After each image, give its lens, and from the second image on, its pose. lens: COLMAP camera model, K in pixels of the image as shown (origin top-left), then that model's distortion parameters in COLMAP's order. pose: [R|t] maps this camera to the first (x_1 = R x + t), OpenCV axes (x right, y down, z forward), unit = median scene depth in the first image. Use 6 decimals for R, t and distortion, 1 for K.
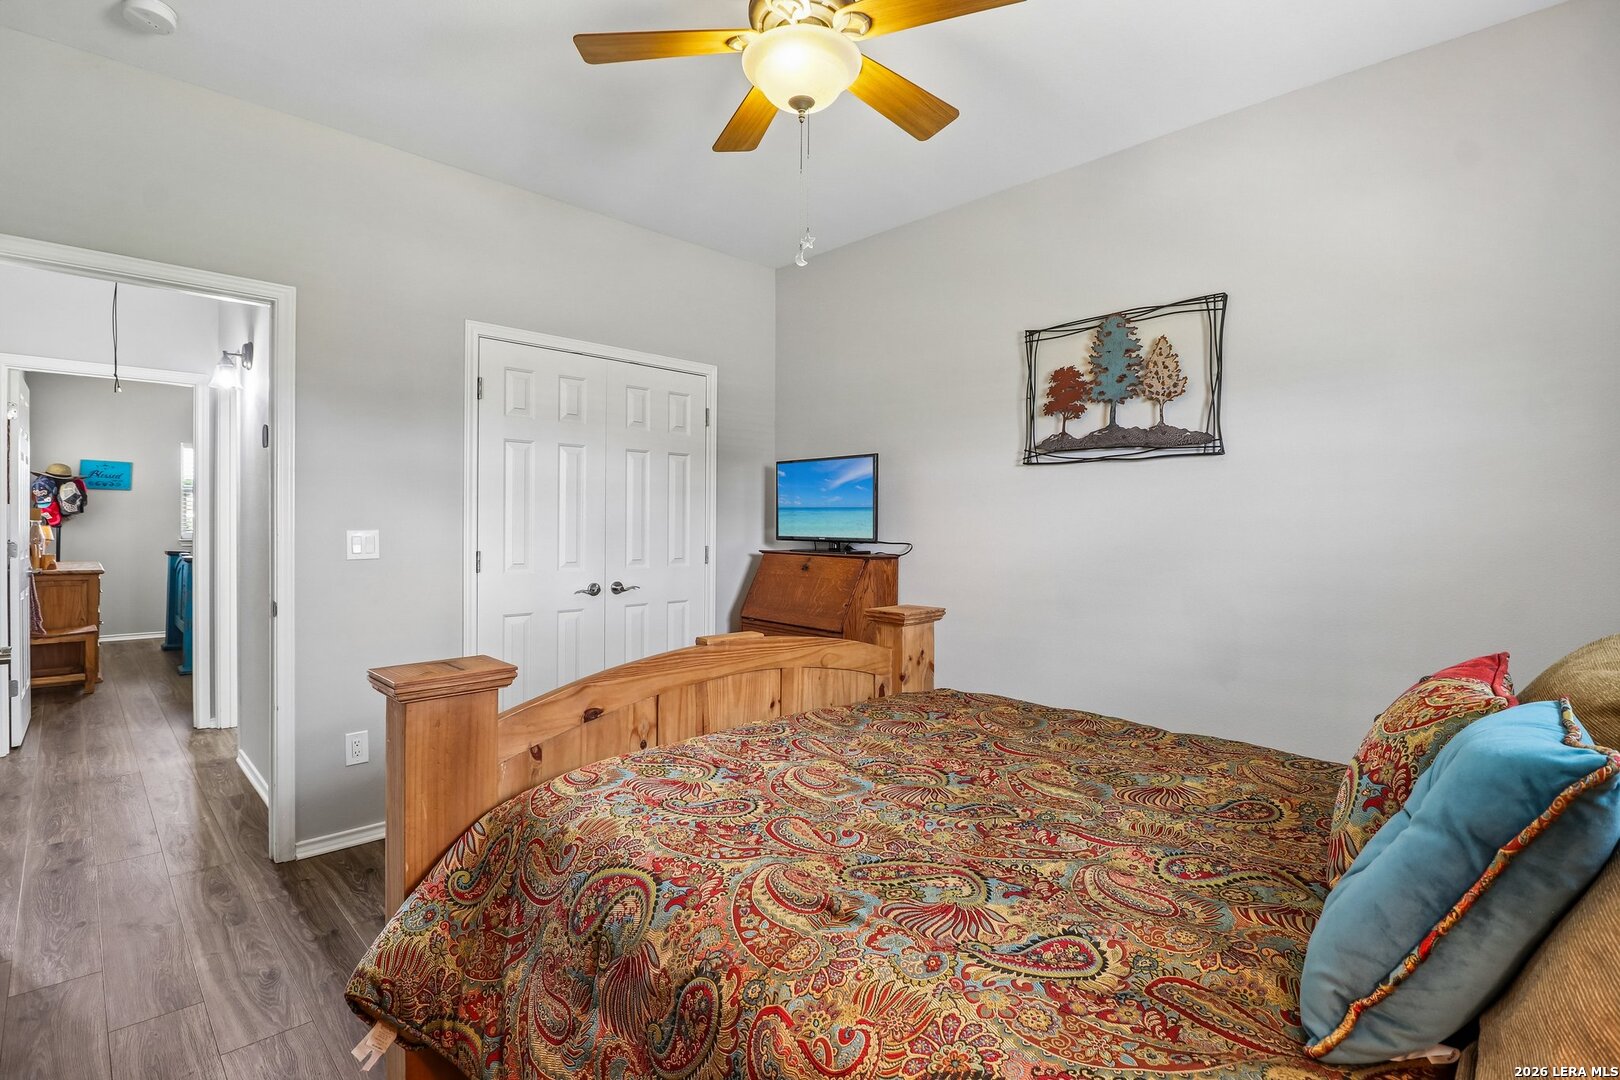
lens RADIAL K [[769.8, 0, 815.0], [0, 769.8, 534.1], [0, 0, 1]] dist [-0.004702, -0.000041]
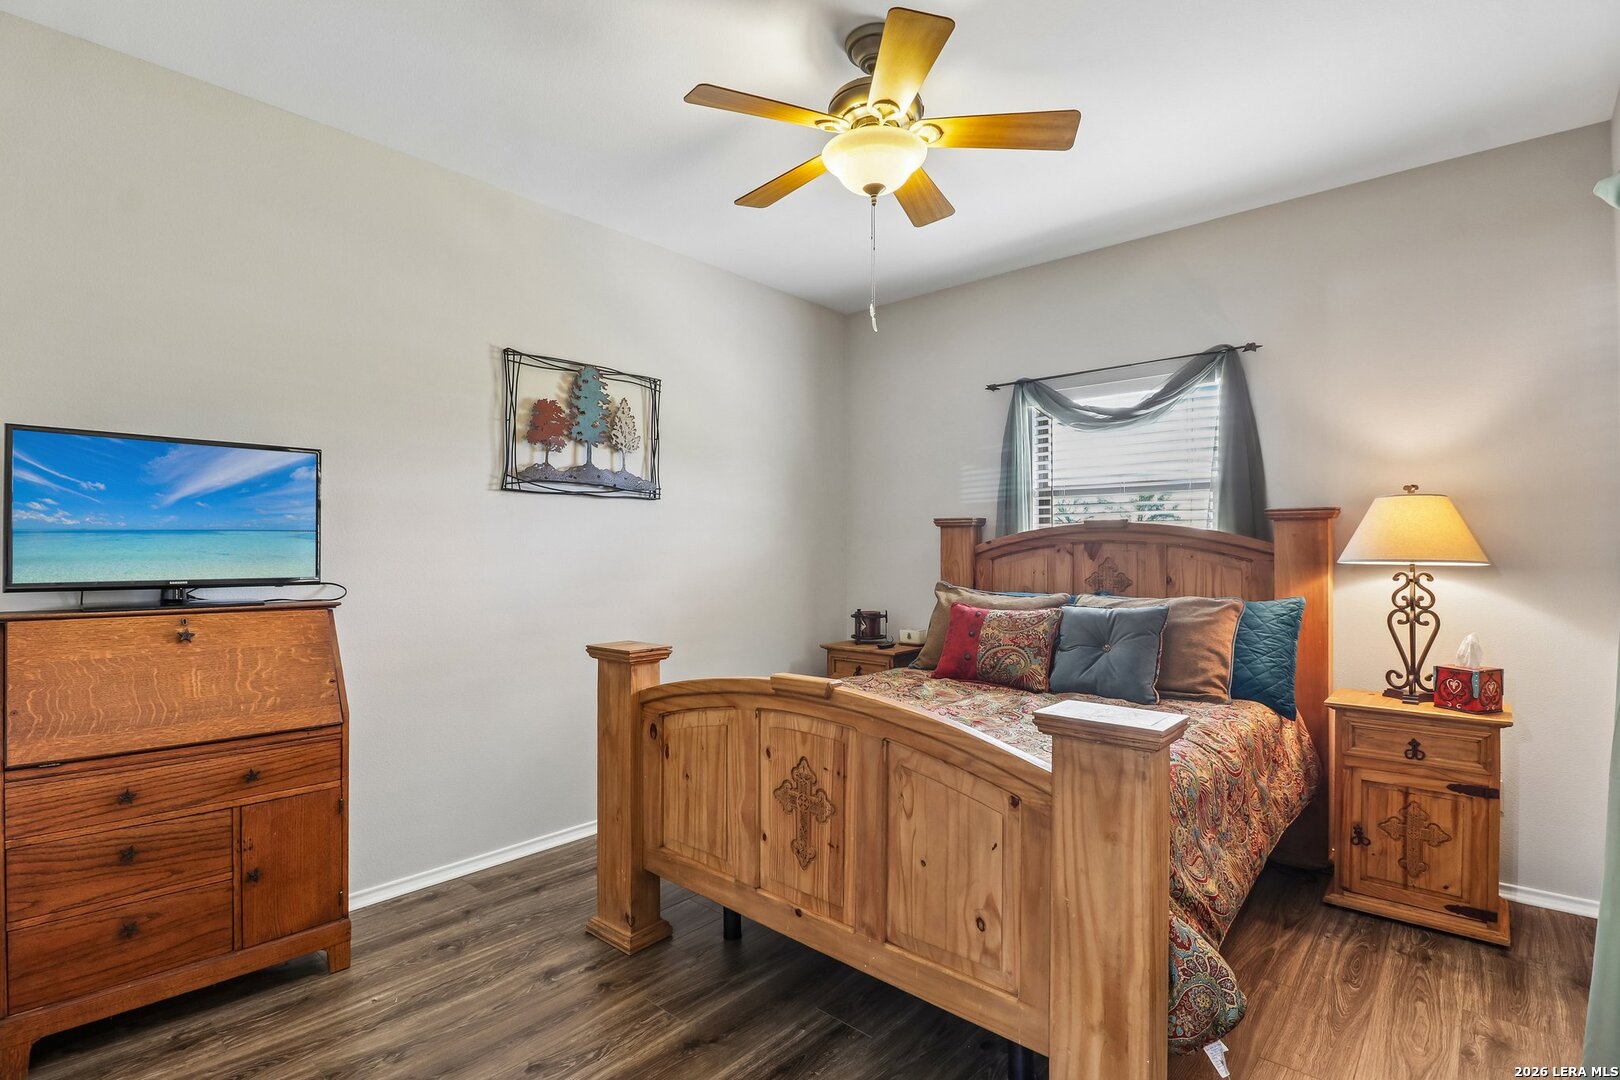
lens RADIAL K [[769.8, 0, 801.9], [0, 769.8, 544.9], [0, 0, 1]] dist [-0.004702, -0.000041]
pose [[-0.073100, -0.002206, 0.997322, -0.726788], [0.010548, 0.999940, 0.002985, -0.023850], [-0.997269, 0.010738, -0.073072, 0.749718]]
